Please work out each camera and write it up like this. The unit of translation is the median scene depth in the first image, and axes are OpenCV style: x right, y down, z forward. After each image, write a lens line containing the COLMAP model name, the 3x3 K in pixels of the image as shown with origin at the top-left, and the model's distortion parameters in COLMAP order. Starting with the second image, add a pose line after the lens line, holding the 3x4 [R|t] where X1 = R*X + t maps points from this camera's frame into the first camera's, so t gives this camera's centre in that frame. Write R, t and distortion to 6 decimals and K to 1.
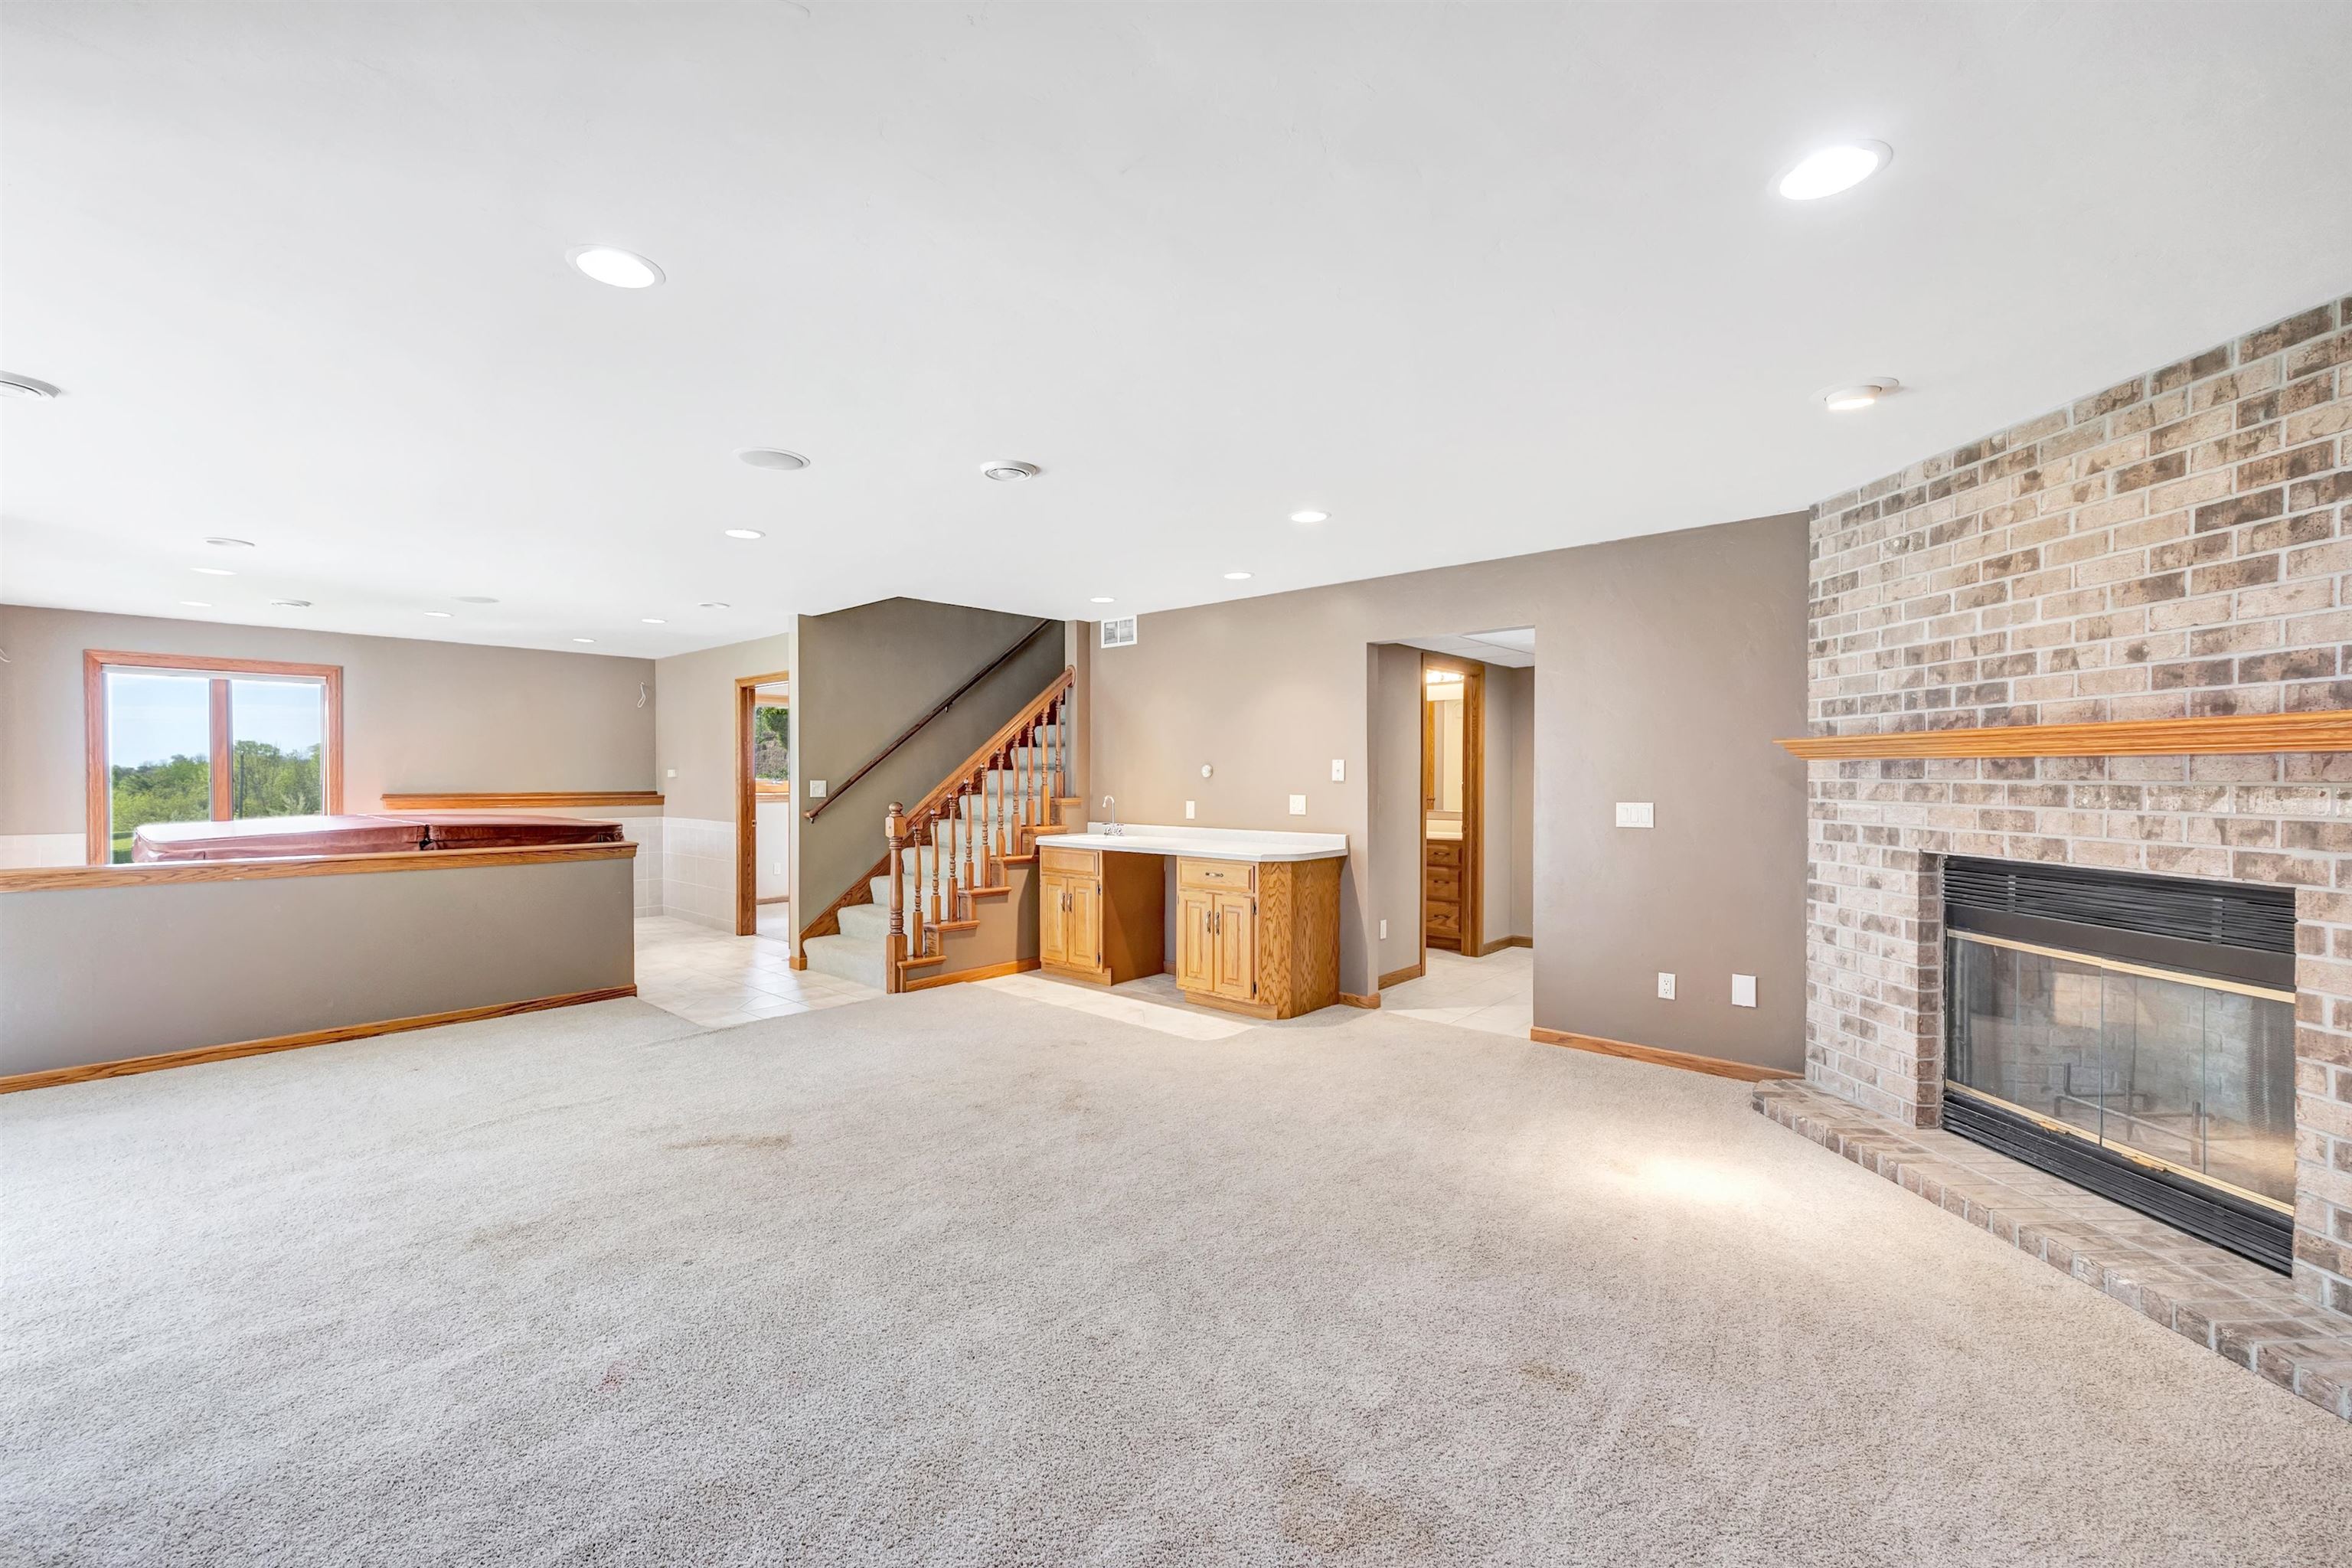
lens RADIAL K [[948.1, 0, 1155.0], [0, 948.1, 778.9], [0, 0, 1]] dist [-0.004124, 0.000725]
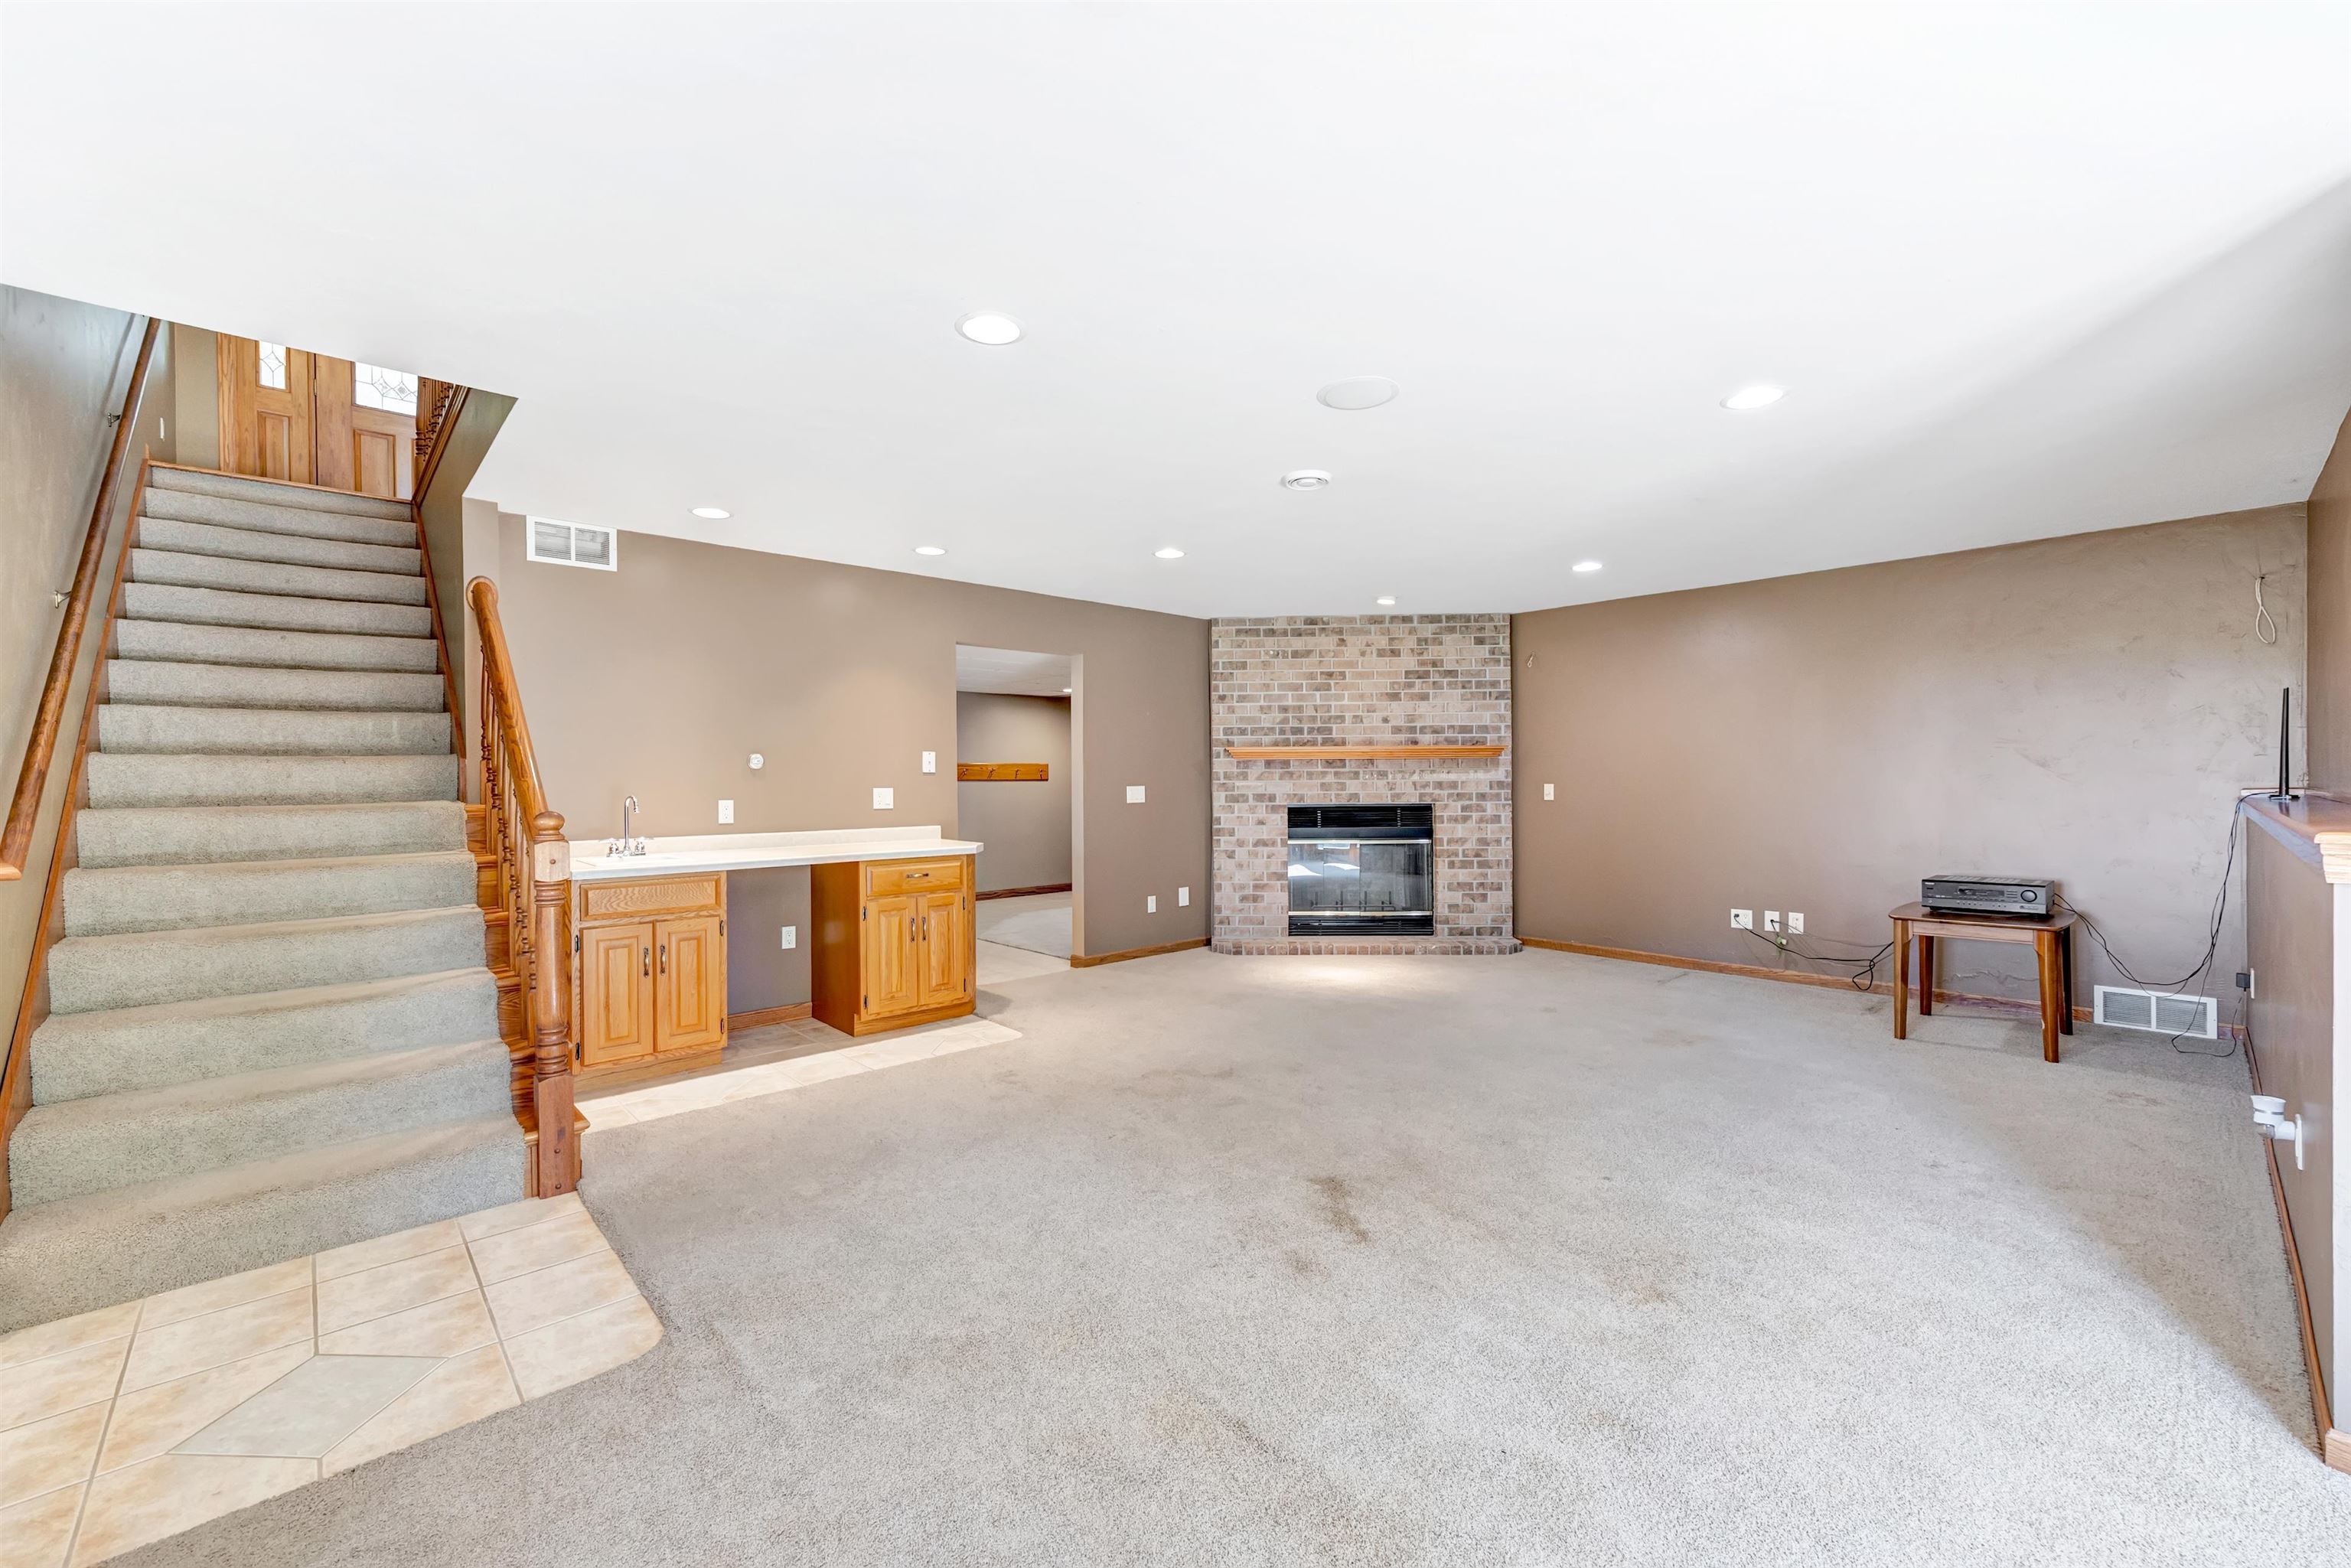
lens RADIAL K [[947.7, 0, 1154.5], [0, 947.7, 782.0], [0, 0, 1]] dist [-0.004124, 0.000725]
pose [[0.086606, -0.003377, 0.996237, -1.408995], [0.010951, 0.999937, 0.002438, 0.021999], [-0.996182, 0.010699, 0.086637, 1.212604]]
